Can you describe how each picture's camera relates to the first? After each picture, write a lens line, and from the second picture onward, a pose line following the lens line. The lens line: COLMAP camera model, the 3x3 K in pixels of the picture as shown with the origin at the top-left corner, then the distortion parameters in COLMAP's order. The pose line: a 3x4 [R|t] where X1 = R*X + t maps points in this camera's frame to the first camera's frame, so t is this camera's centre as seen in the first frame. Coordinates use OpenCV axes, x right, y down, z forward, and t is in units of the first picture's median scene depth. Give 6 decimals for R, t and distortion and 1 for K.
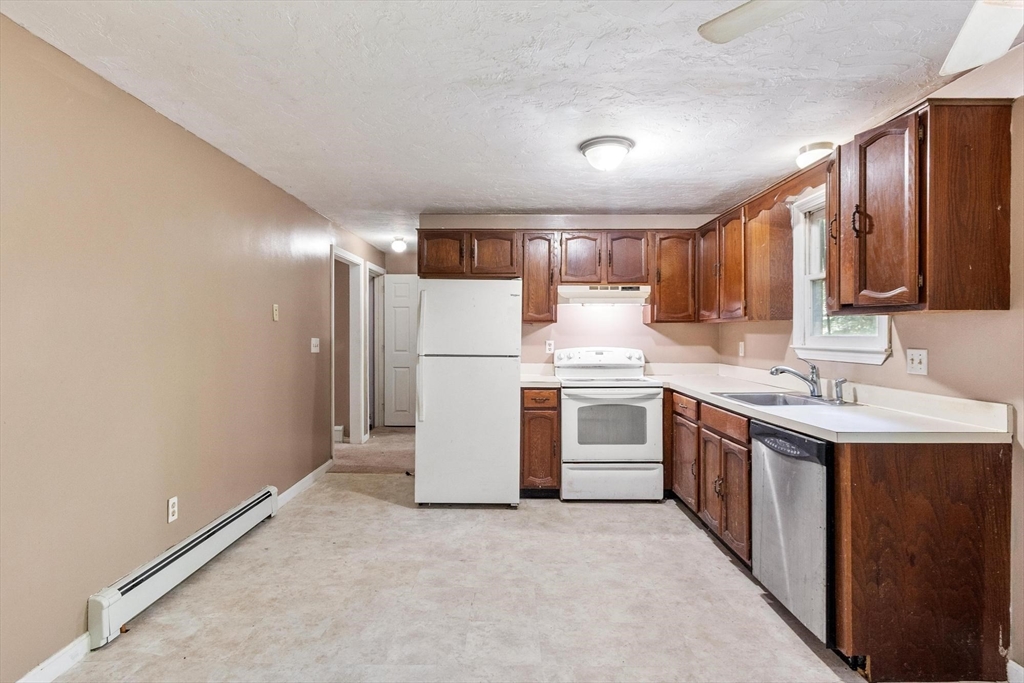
lens RADIAL K [[517.5, 0, 502.2], [0, 517.5, 337.2], [0, 0, 1]] dist [0.001613, 0.000649]
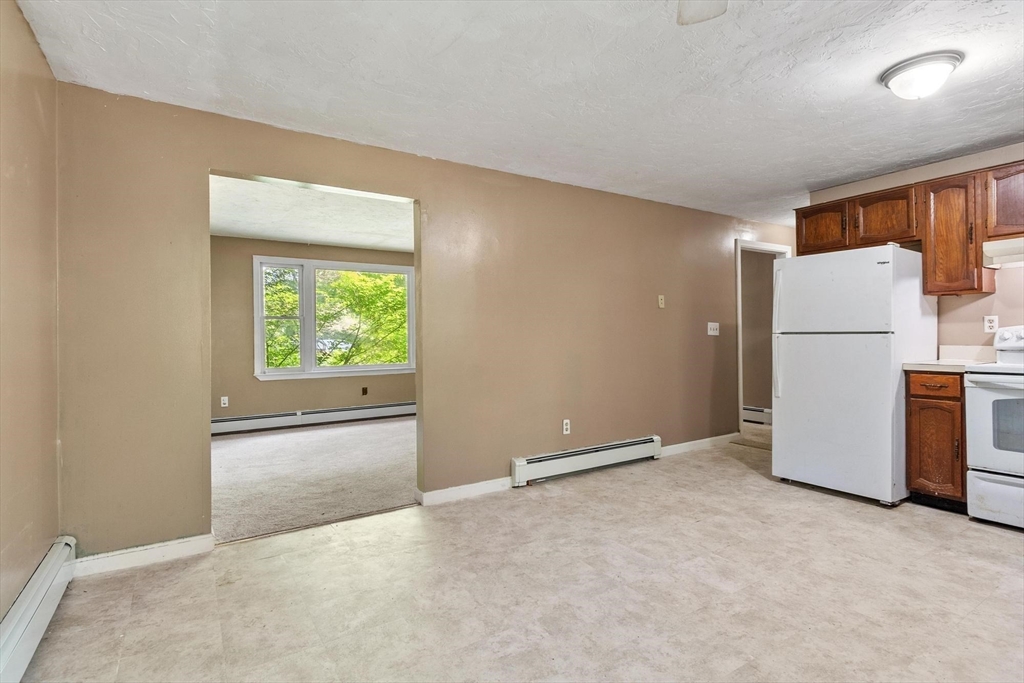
lens RADIAL K [[517.5, 0, 508.5], [0, 517.5, 324.9], [0, 0, 1]] dist [0.001613, 0.000649]
pose [[0.539268, -0.029176, -0.841628, 0.421258], [0.007233, 0.999523, -0.030015, 0.045766], [0.842103, 0.010098, 0.539222, -0.005115]]
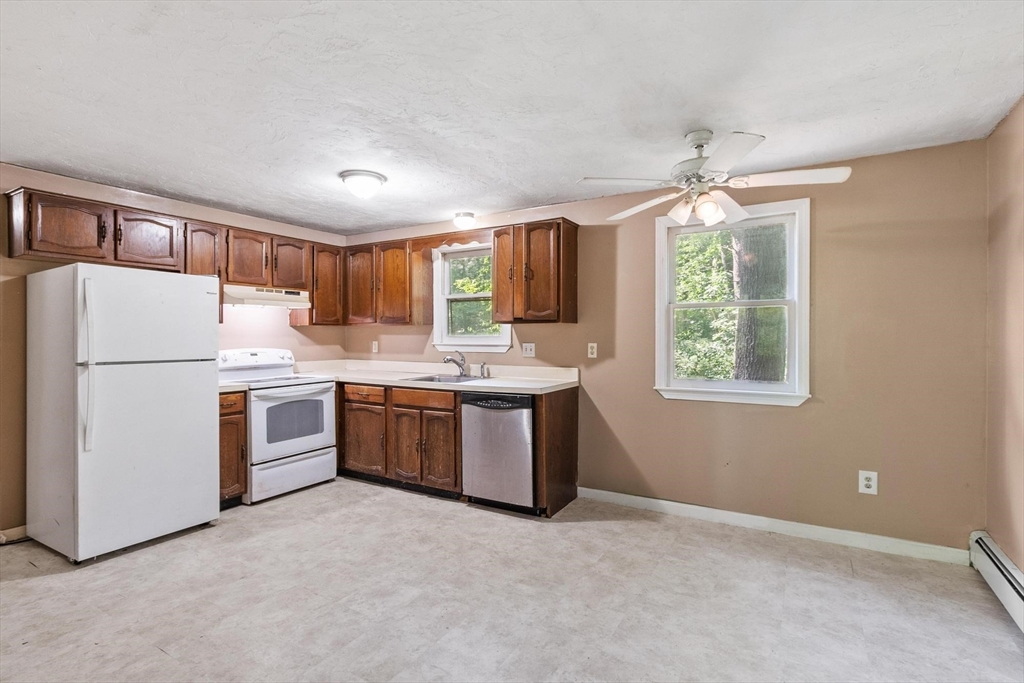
lens RADIAL K [[517.5, 0, 503.4], [0, 517.5, 331.6], [0, 0, 1]] dist [0.001613, 0.000649]
pose [[0.501176, 0.002107, 0.865343, -0.515293], [0.006194, 0.999963, -0.006023, -0.004425], [-0.865323, 0.008379, 0.501145, 0.092496]]
